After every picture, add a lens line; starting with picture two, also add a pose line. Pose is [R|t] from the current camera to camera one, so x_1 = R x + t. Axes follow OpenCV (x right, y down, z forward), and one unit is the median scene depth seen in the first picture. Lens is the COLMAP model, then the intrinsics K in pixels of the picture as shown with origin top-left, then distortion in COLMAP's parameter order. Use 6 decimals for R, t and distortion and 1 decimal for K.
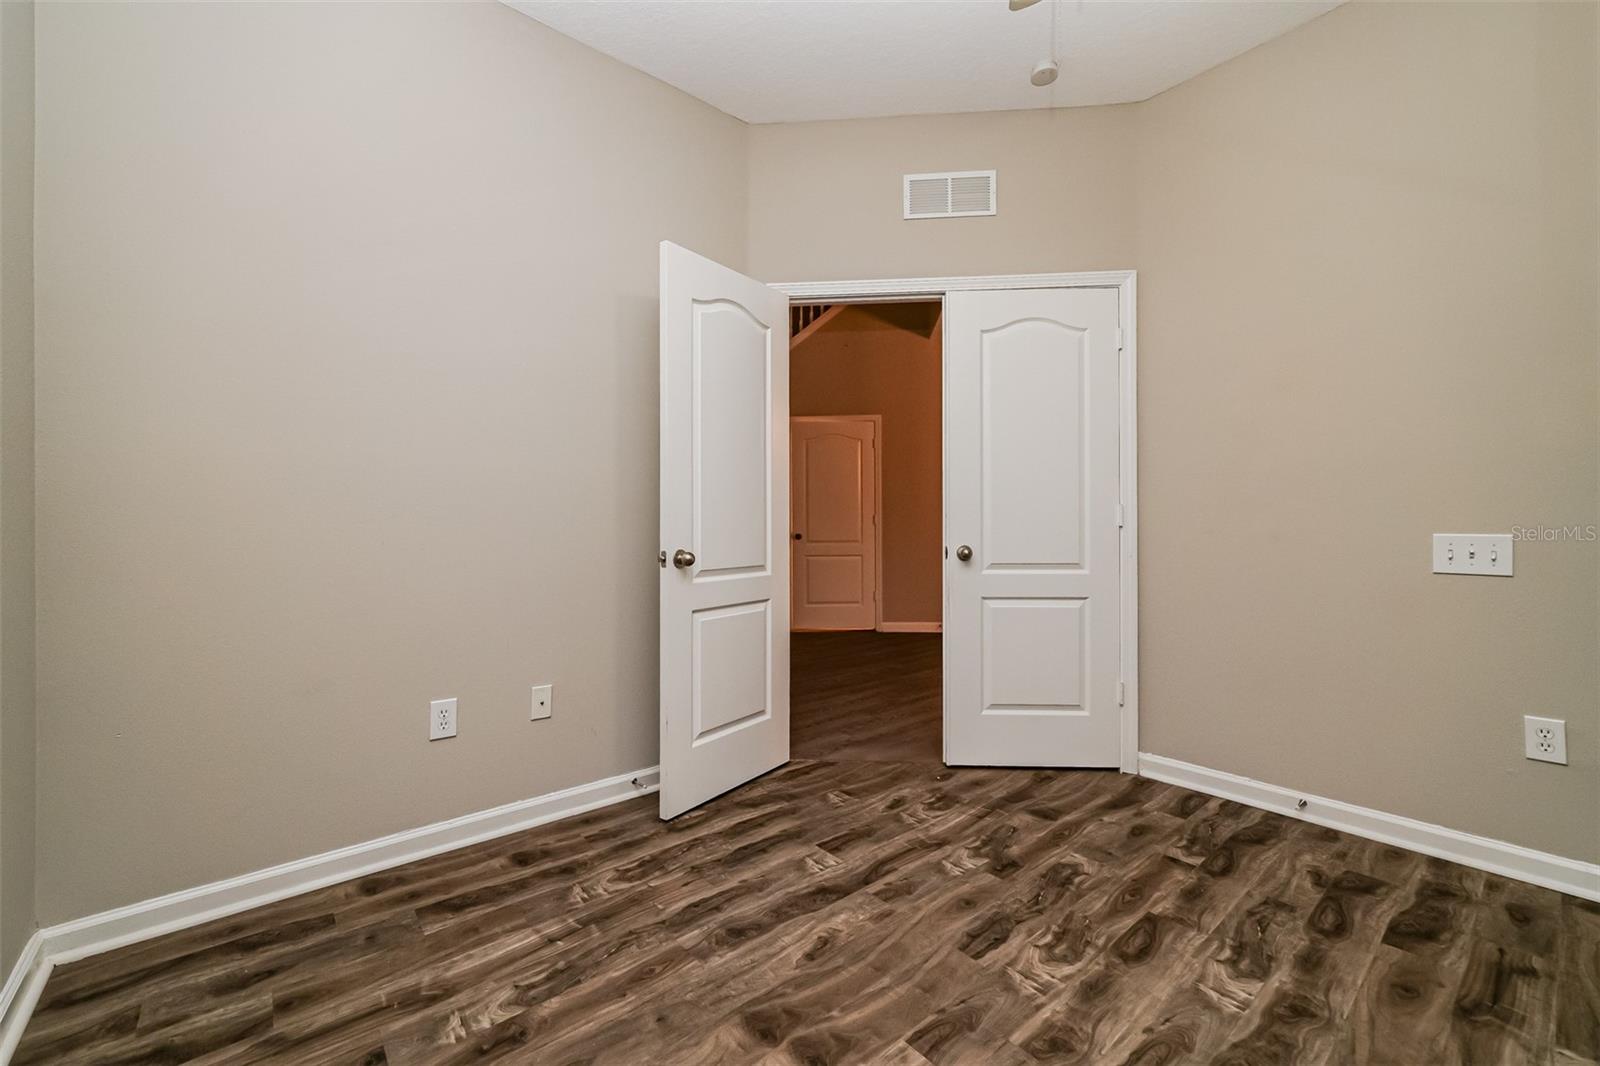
lens RADIAL K [[647.2, 0, 800.0], [0, 647.2, 529.5], [0, 0, 1]] dist [0.003522, -0.000444]
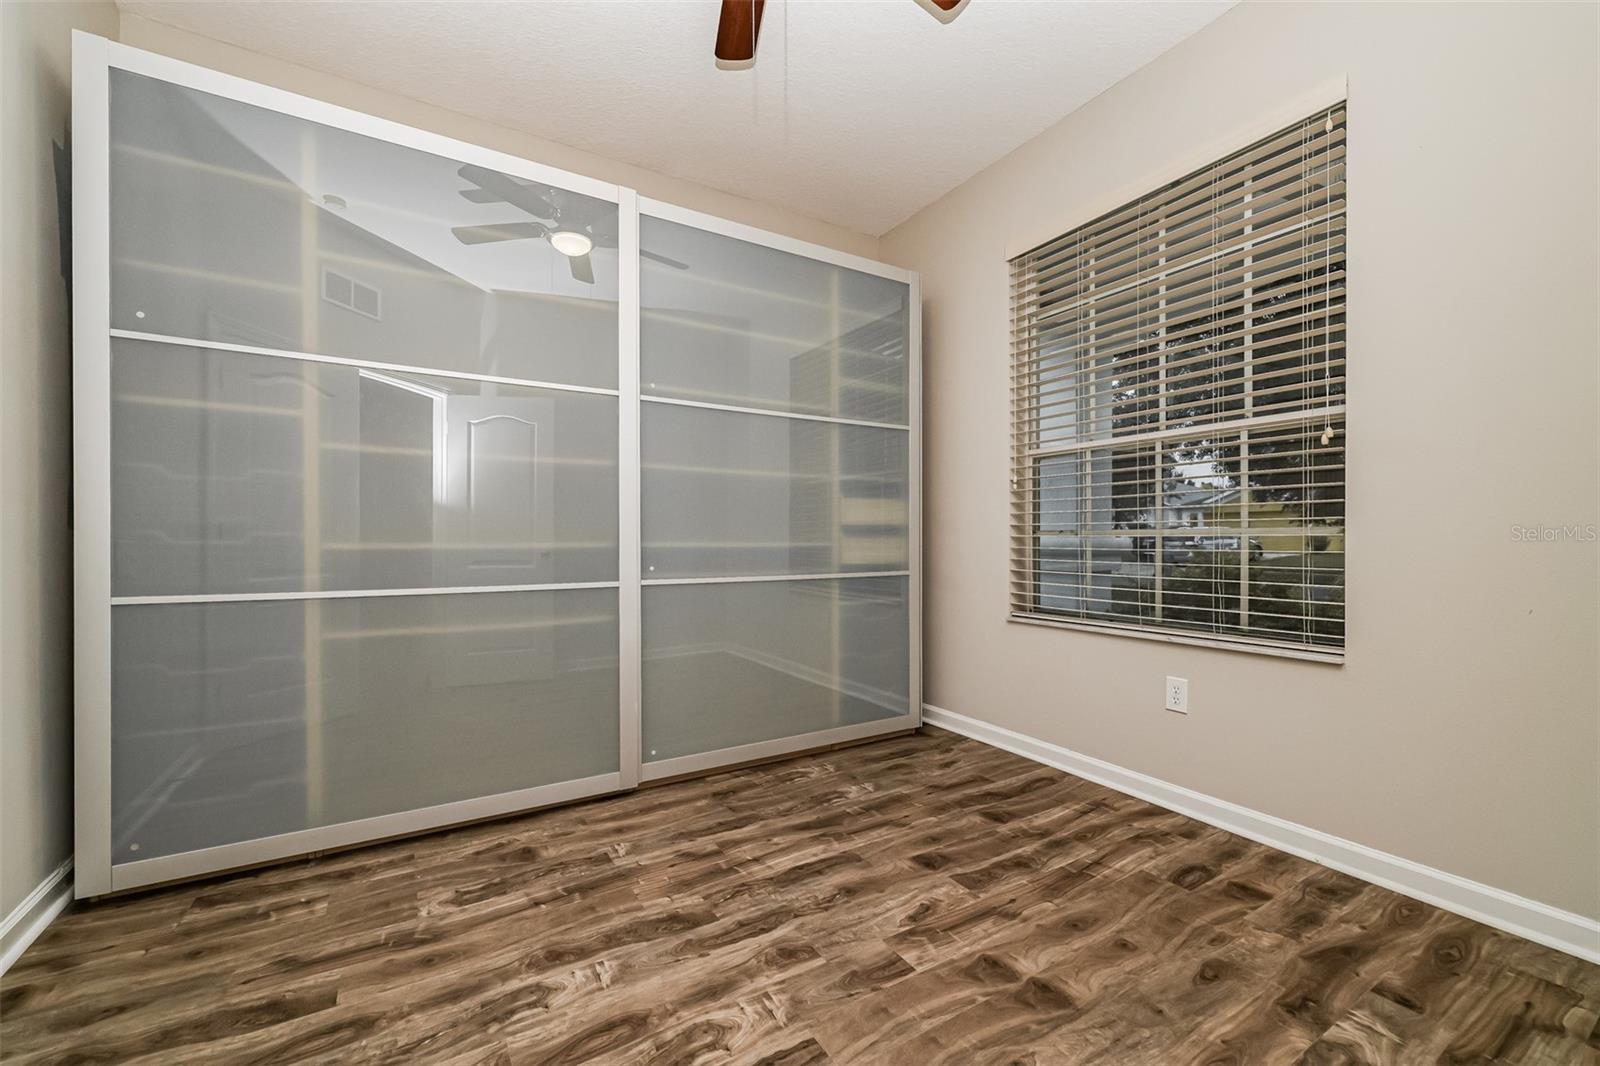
lens RADIAL K [[647.2, 0, 799.6], [0, 647.2, 533.8], [0, 0, 1]] dist [0.003522, -0.000444]
pose [[-0.987131, 0.002651, 0.159893, 0.163726], [0.003117, 0.999992, 0.002664, 0.006875], [-0.159885, 0.003128, -0.987131, 1.967702]]
